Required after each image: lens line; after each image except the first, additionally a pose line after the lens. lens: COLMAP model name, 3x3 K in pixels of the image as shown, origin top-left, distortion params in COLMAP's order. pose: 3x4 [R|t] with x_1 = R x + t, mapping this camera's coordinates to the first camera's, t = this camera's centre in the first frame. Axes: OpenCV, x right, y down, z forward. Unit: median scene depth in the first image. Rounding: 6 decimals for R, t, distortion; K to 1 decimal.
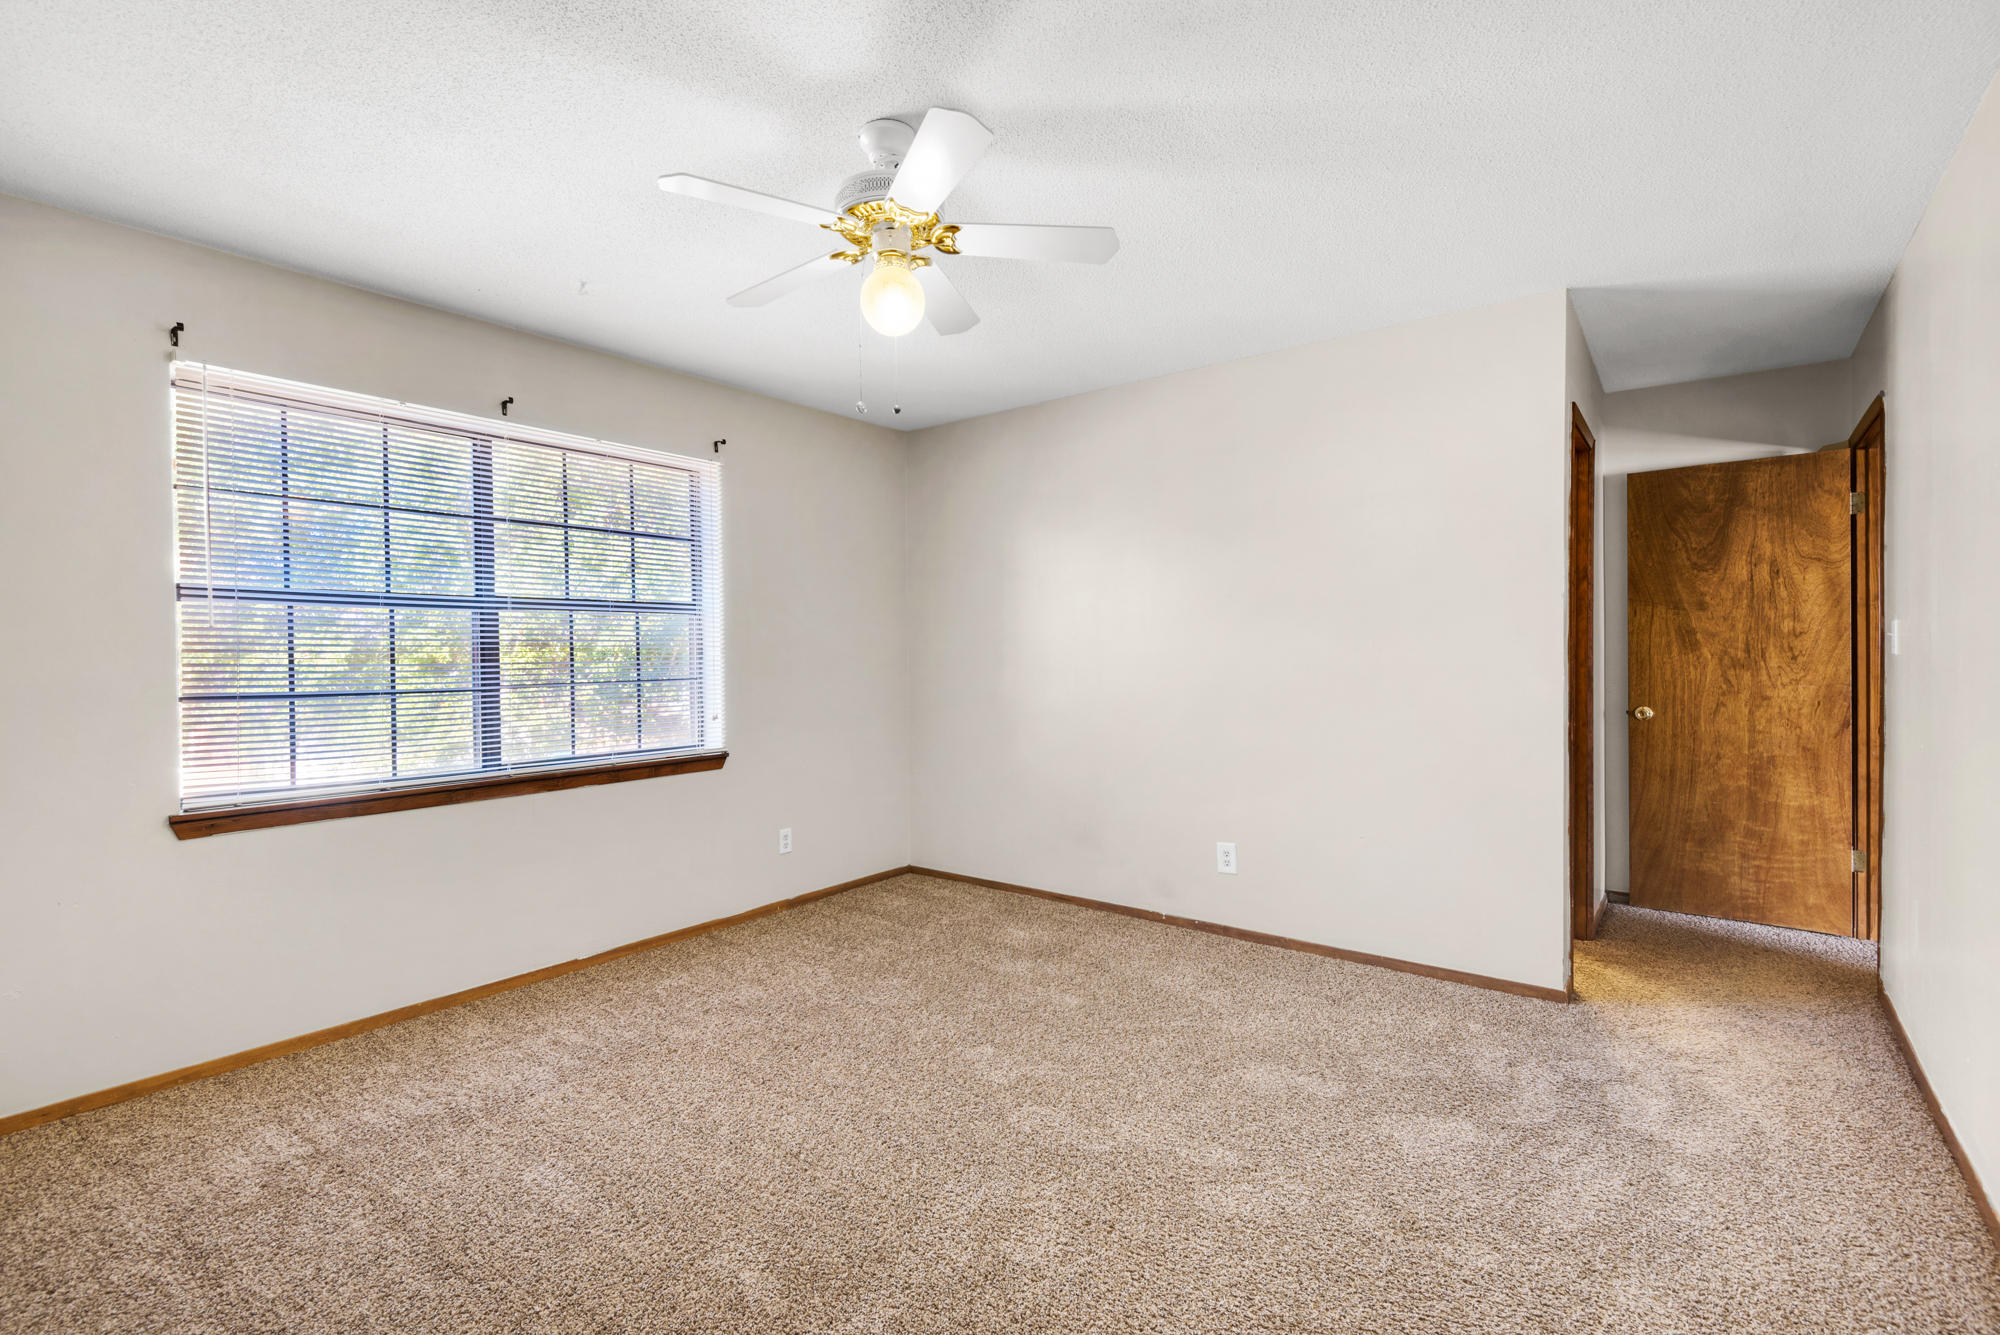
lens RADIAL K [[925.8, 0, 1000.5], [0, 925.8, 670.4], [0, 0, 1]] dist [0.015528, -0.001894]
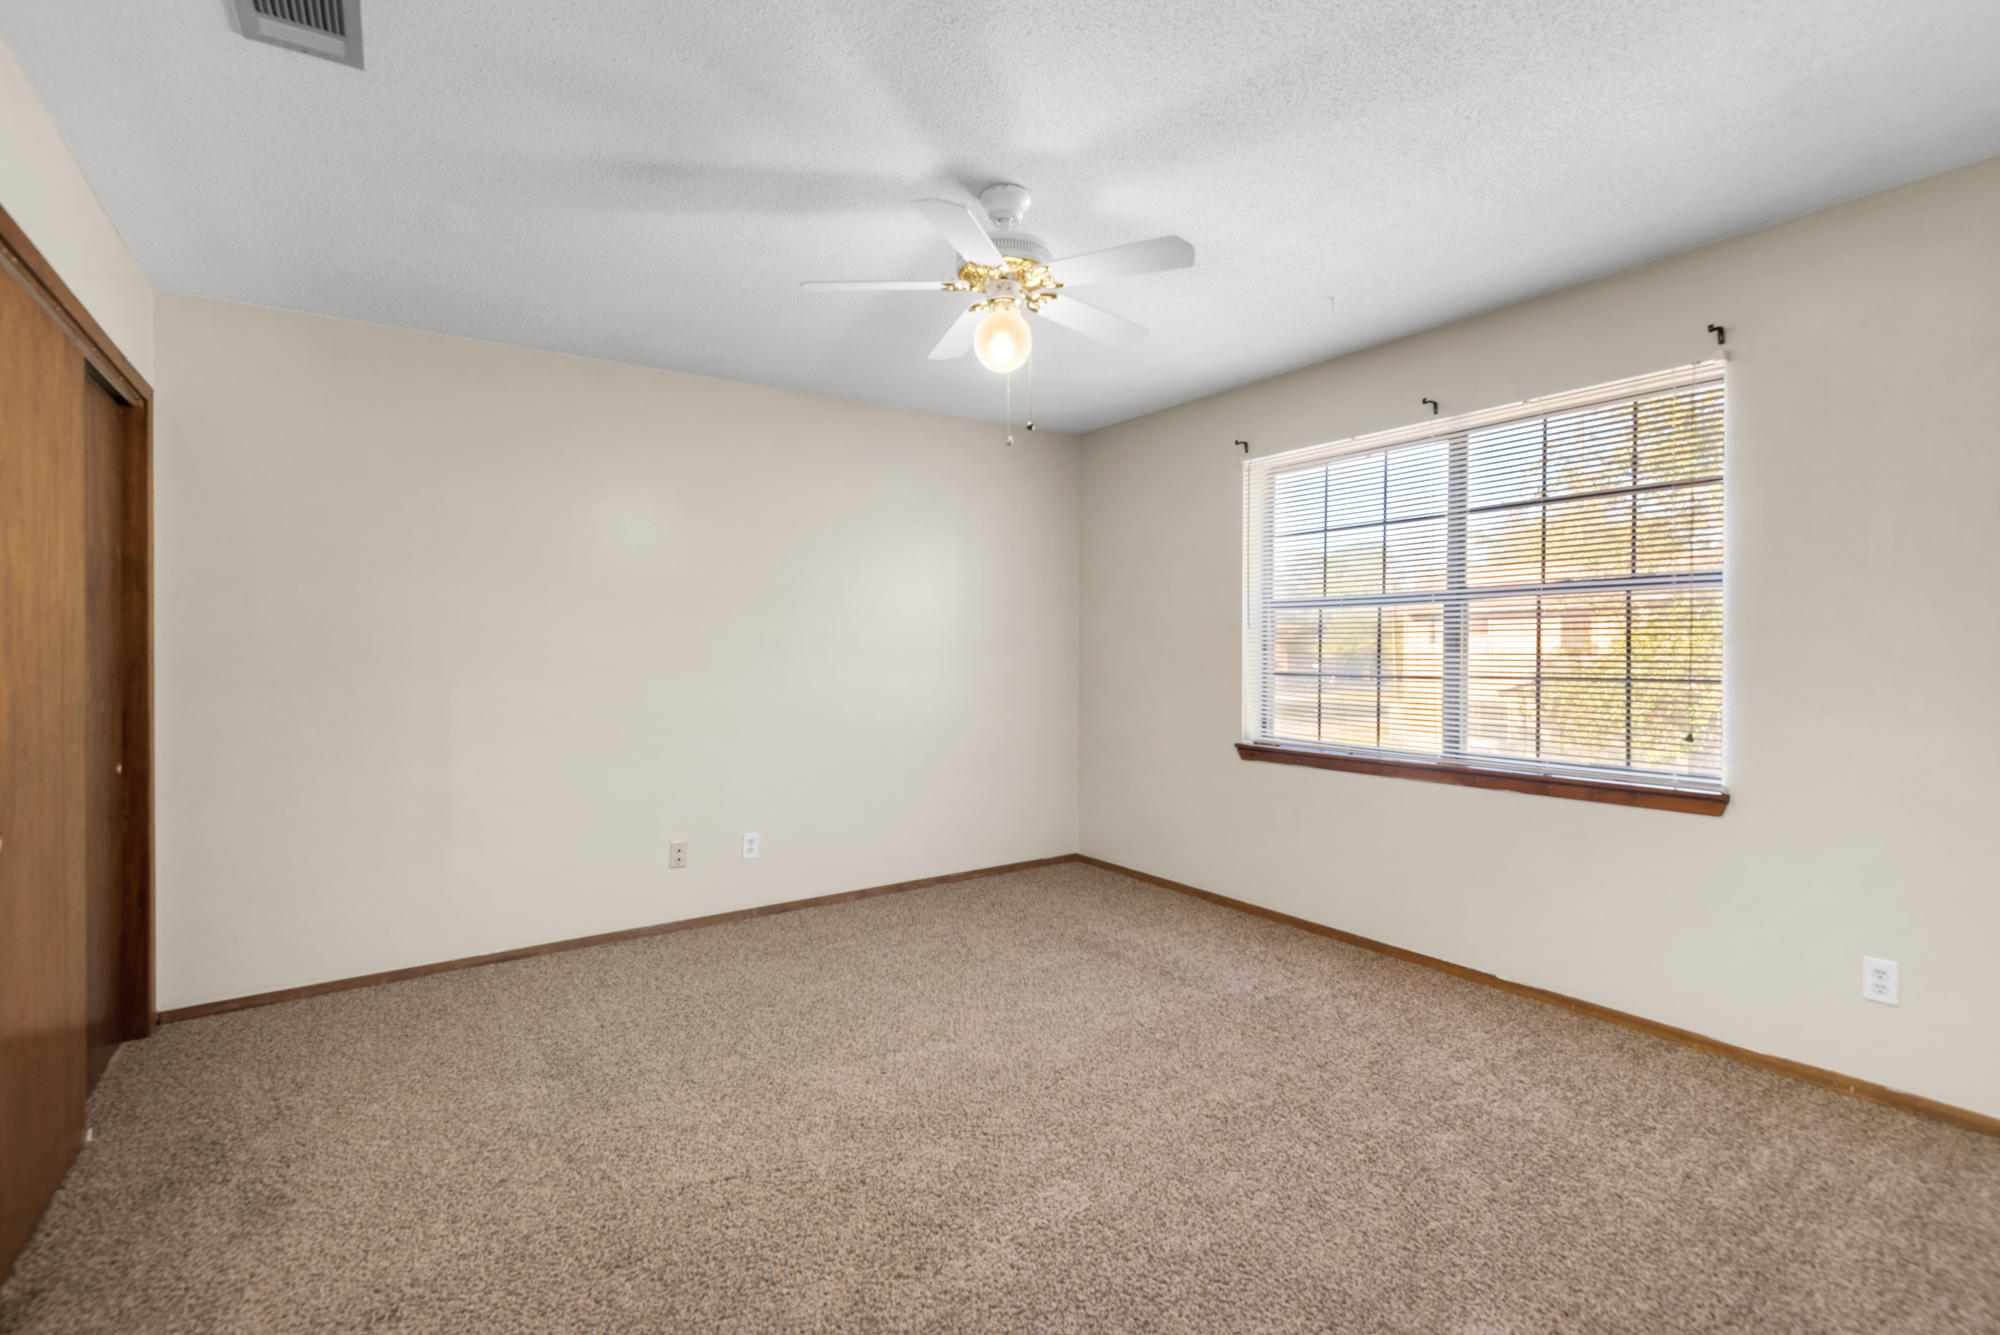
lens RADIAL K [[925.8, 0, 966.7], [0, 925.8, 662.1], [0, 0, 1]] dist [0.015528, -0.001894]
pose [[-0.336634, 0.027343, -0.941239, 0.594769], [-0.008917, 0.999441, 0.032223, -0.026146], [0.941593, 0.019240, -0.336202, 0.824997]]
